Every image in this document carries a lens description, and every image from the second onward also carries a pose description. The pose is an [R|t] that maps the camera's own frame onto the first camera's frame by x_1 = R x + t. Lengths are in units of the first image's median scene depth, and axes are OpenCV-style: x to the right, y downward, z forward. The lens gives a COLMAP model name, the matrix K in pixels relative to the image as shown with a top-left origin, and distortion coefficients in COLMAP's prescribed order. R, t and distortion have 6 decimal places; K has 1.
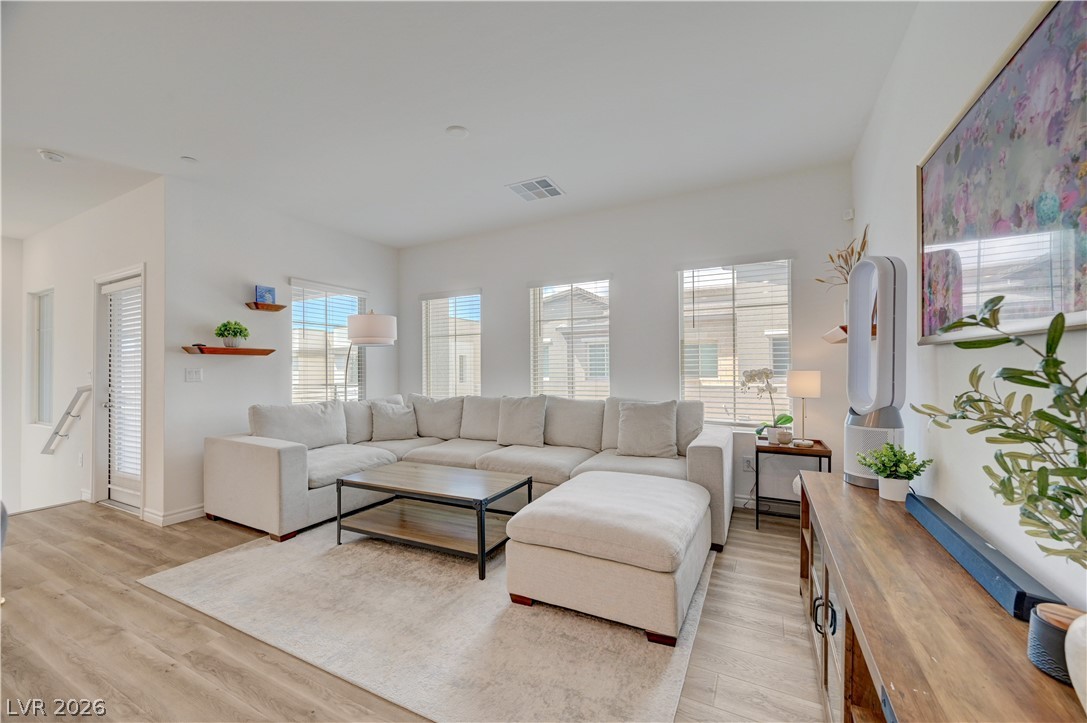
lens RADIAL K [[428.7, 0, 544.2], [0, 428.7, 366.2], [0, 0, 1]] dist [-0.000296, 0.000161]
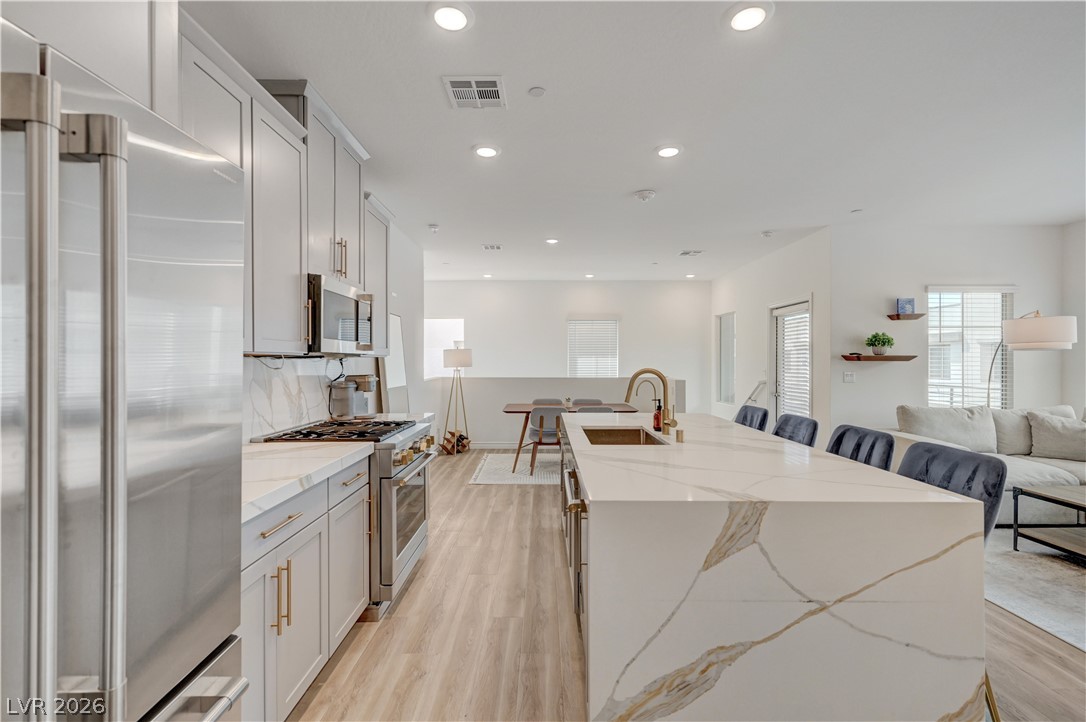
lens RADIAL K [[472.8, 0, 543.0], [0, 472.8, 361.0], [0, 0, 1]] dist [0.004100, -0.000061]
pose [[0.464370, 0.011945, -0.885561, 0.000082], [0.002406, 0.999888, 0.014749, -0.052273], [0.885638, -0.008980, 0.464290, -0.468251]]
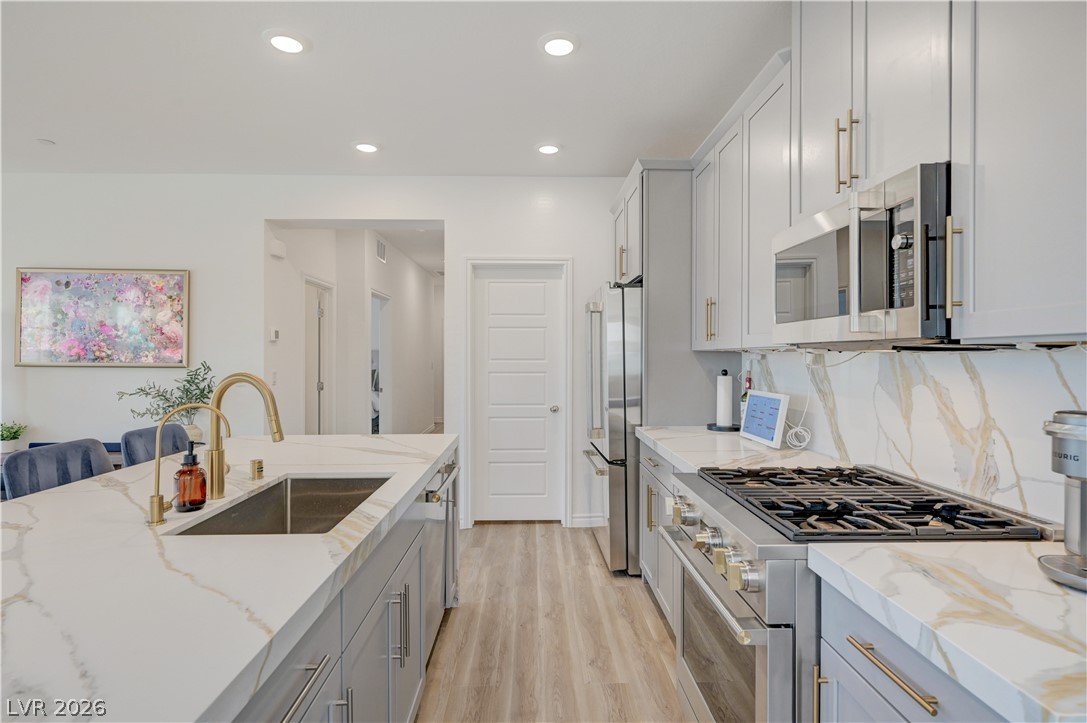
lens RADIAL K [[543.5, 0, 546.4], [0, 543.5, 356.6], [0, 0, 1]] dist [-0.002406, -0.000035]
pose [[-0.491364, 0.012527, 0.870864, -1.195899], [-0.001047, 0.999887, -0.014974, -0.033428], [-0.870954, -0.008269, -0.491295, 0.077246]]
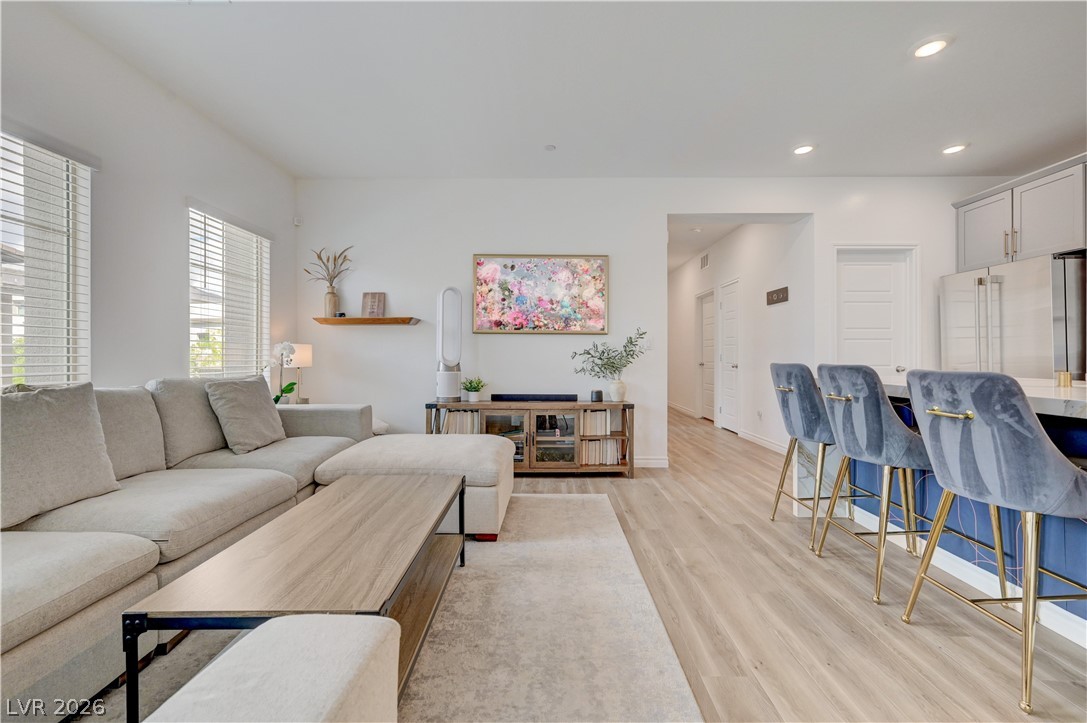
lens RADIAL K [[451.1, 0, 544.8], [0, 451.1, 356.6], [0, 0, 1]] dist [-0.000296, -0.000022]
pose [[-0.456707, 0.013104, 0.889520, -0.763025], [-0.001885, 0.999875, -0.015697, 0.057347], [-0.889615, -0.008846, -0.456626, 0.921187]]
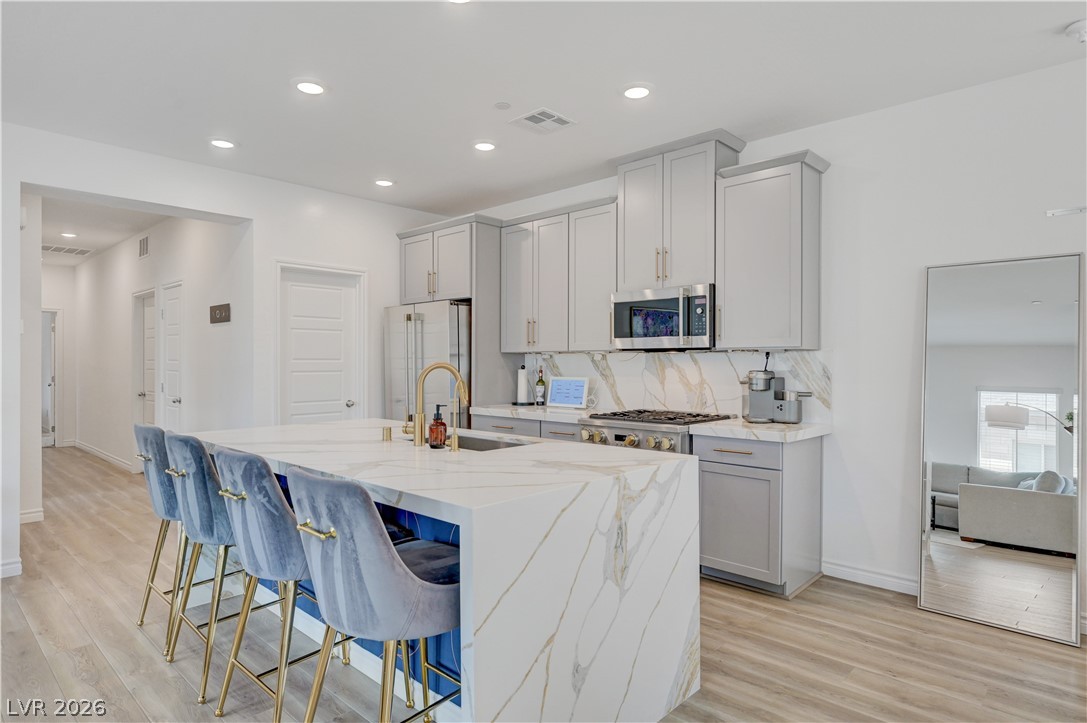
lens RADIAL K [[611.8, 0, 543.5], [0, 611.8, 361.5], [0, 0, 1]] dist [-0.000601, 0.000363]
pose [[-0.963308, 0.013758, 0.268047, -1.007858], [0.010916, 0.999867, -0.012092, -0.015085], [-0.268178, -0.008723, -0.963330, 0.850742]]
